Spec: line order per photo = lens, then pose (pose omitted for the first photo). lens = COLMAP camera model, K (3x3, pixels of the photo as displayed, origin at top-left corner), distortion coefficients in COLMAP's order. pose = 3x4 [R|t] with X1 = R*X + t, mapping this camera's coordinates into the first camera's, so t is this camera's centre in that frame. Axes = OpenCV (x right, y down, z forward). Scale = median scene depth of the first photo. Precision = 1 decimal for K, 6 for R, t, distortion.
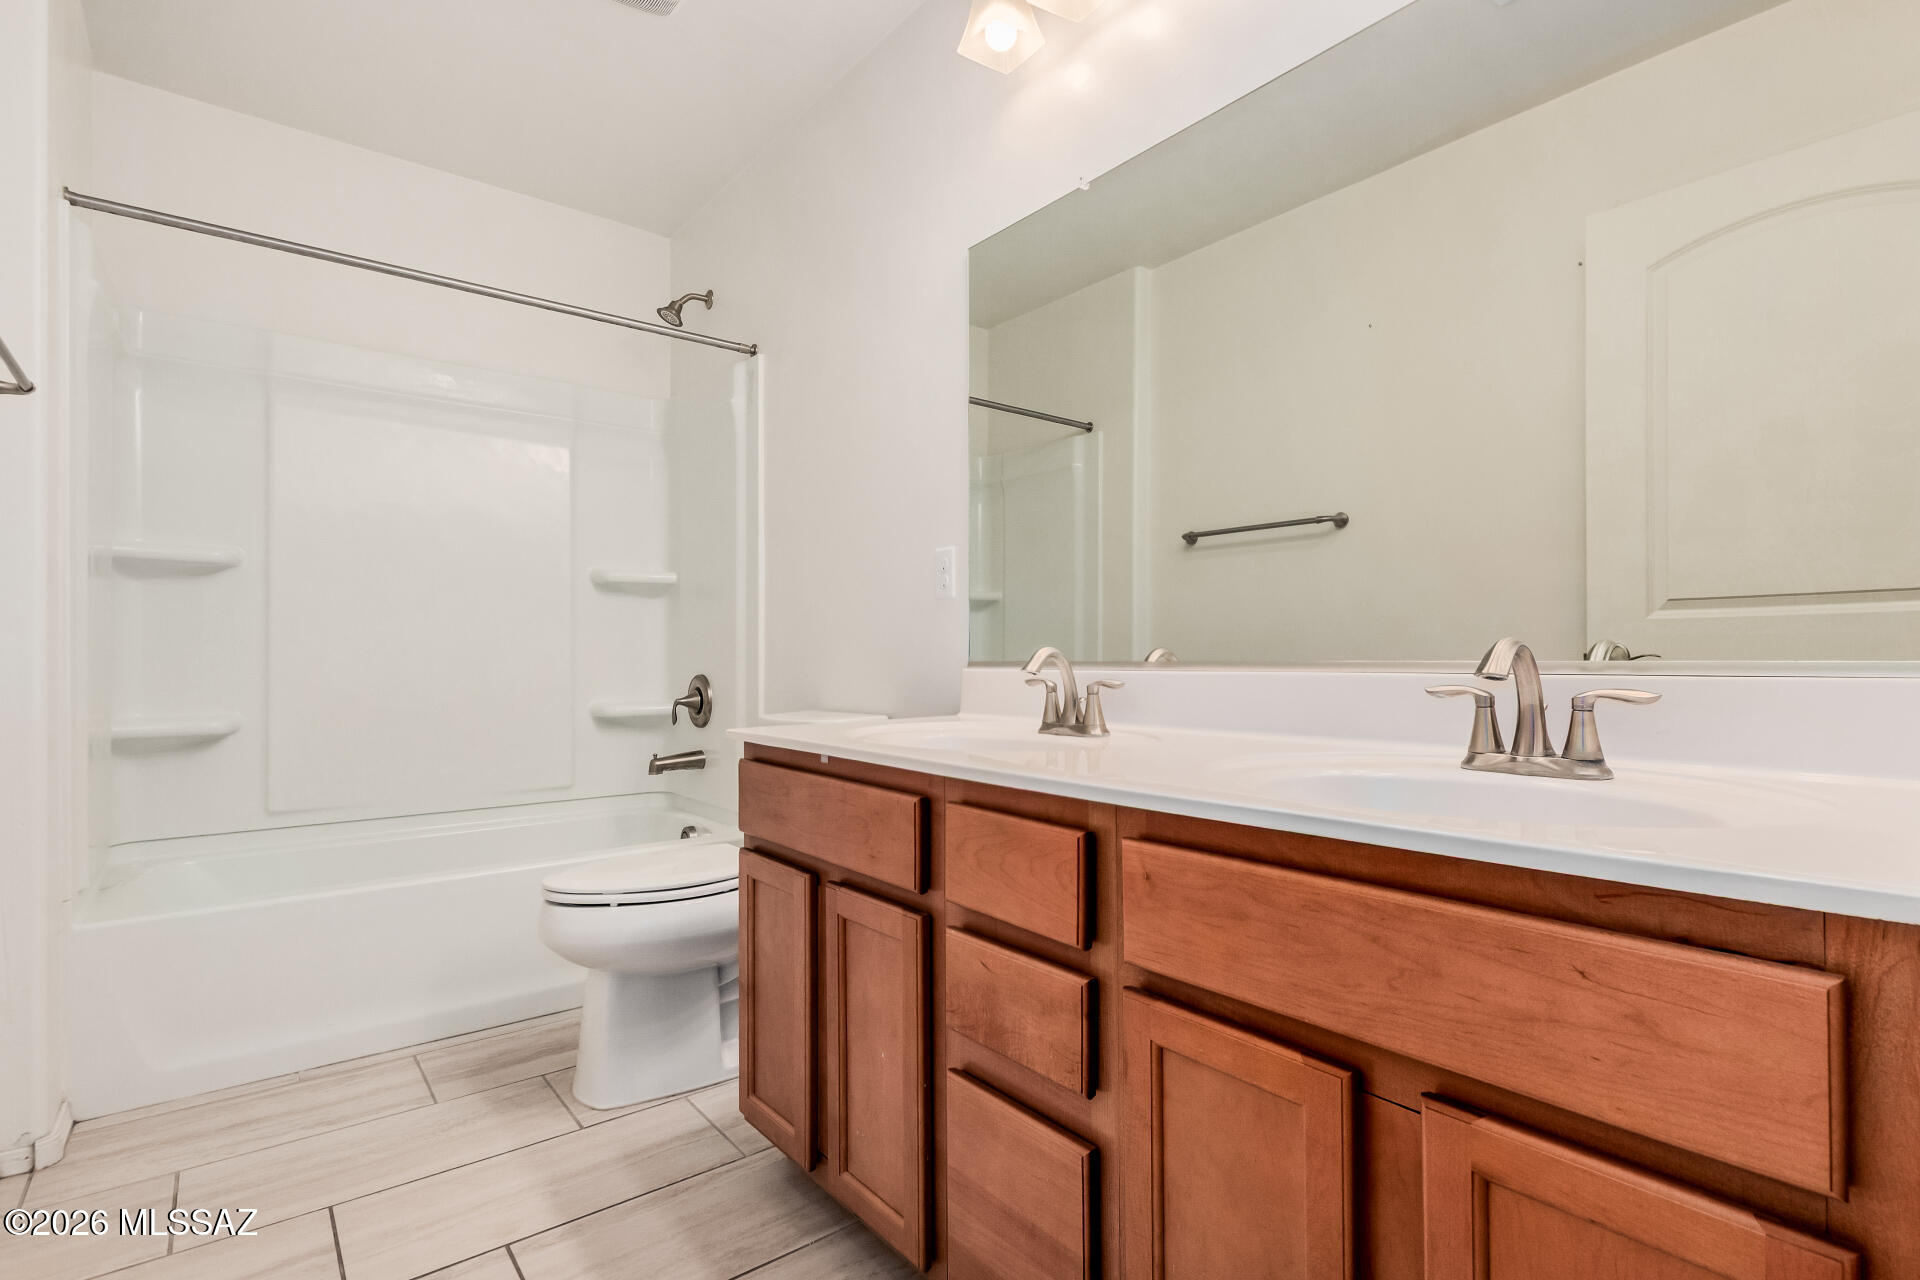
lens RADIAL K [[916.3, 0, 960.8], [0, 916.3, 648.8], [0, 0, 1]] dist [0.001924, 0.000378]
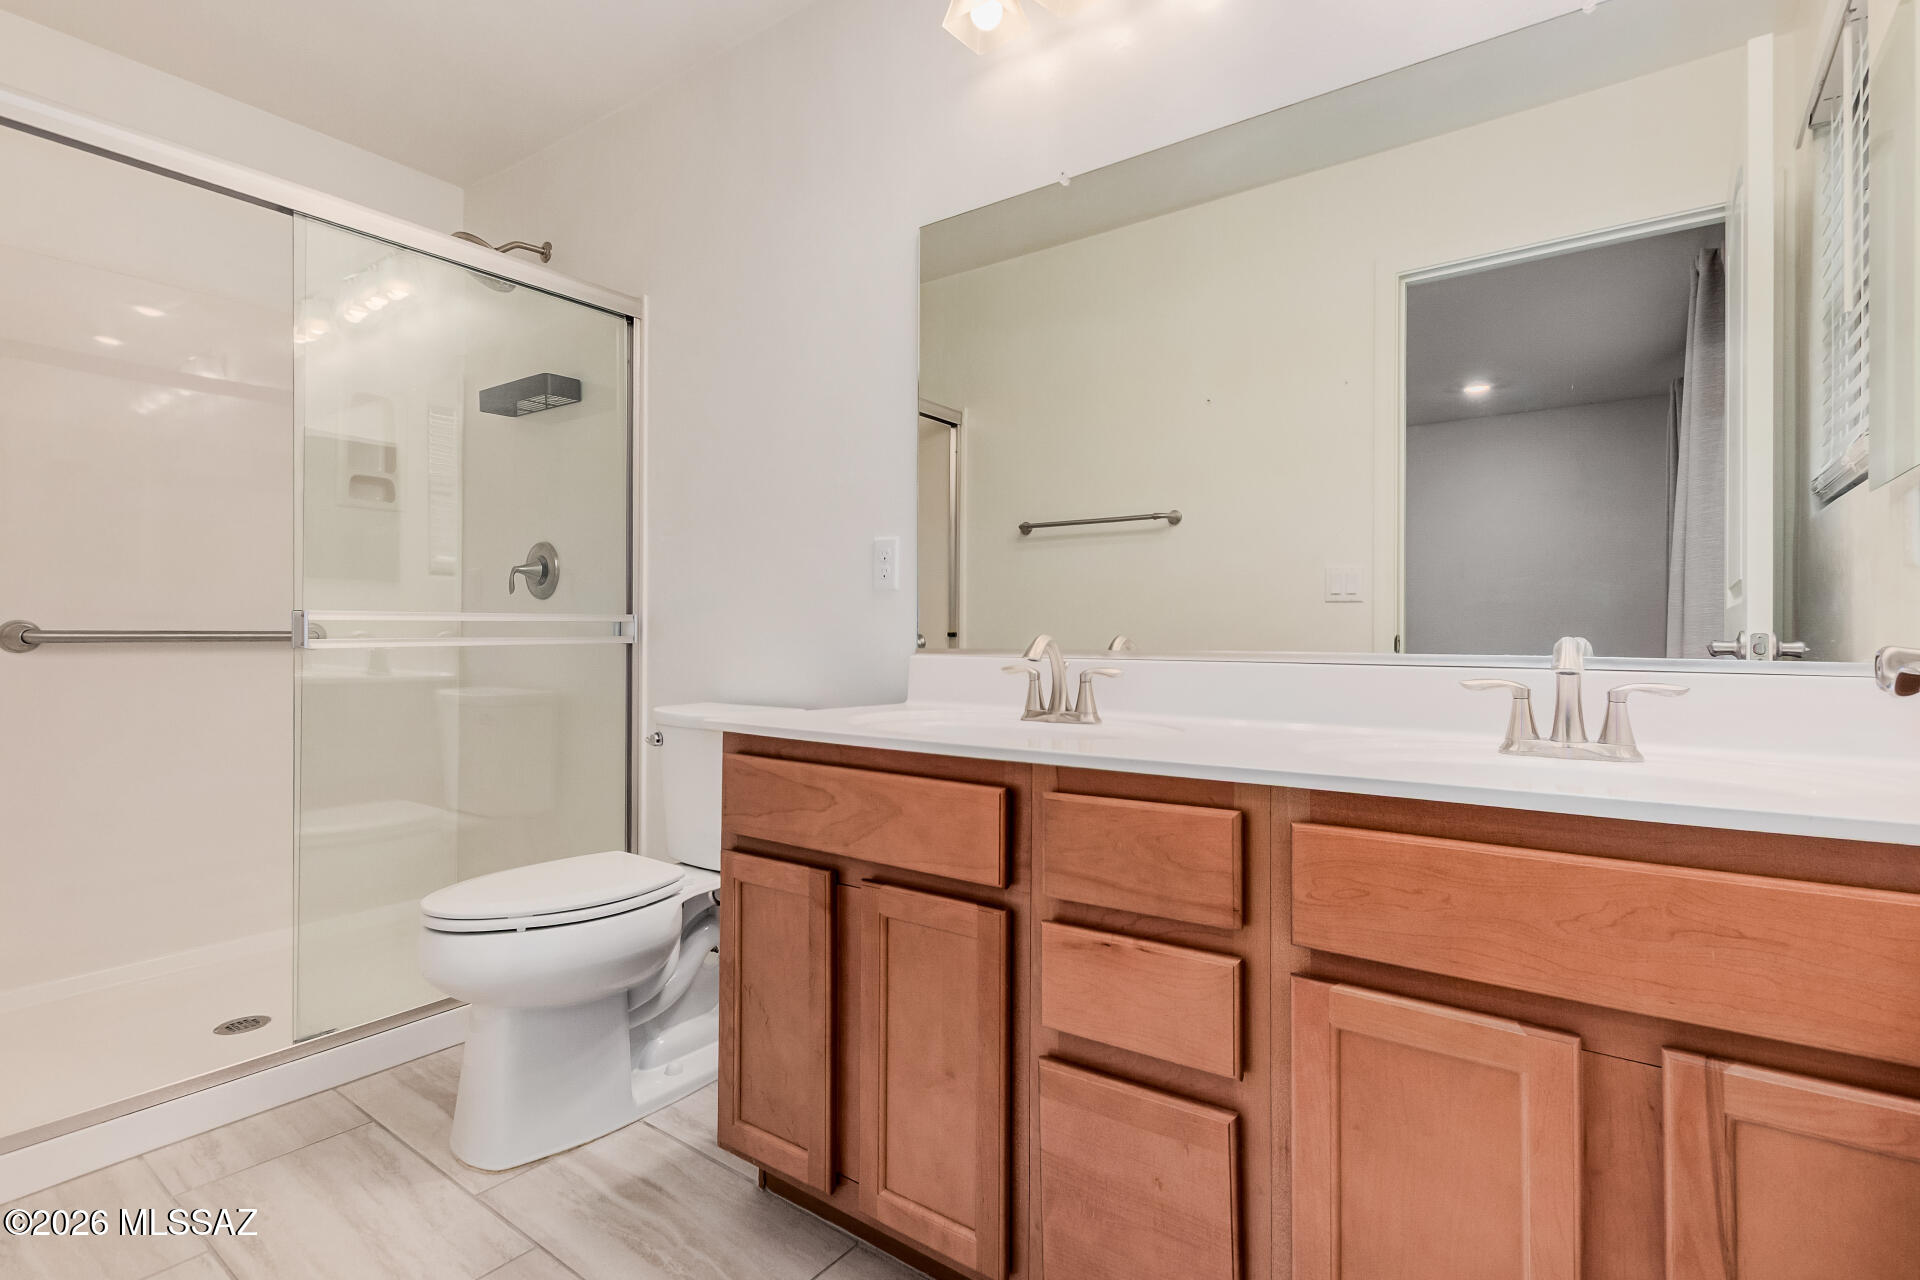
lens RADIAL K [[917.7, 0, 965.2], [0, 917.7, 634.0], [0, 0, 1]] dist [0.009606, -0.000149]
pose [[0.971959, 0.016907, 0.234541, -0.227432], [-0.017489, 0.999847, 0.000402, -0.002629], [-0.234499, -0.004493, 0.972106, 0.038592]]
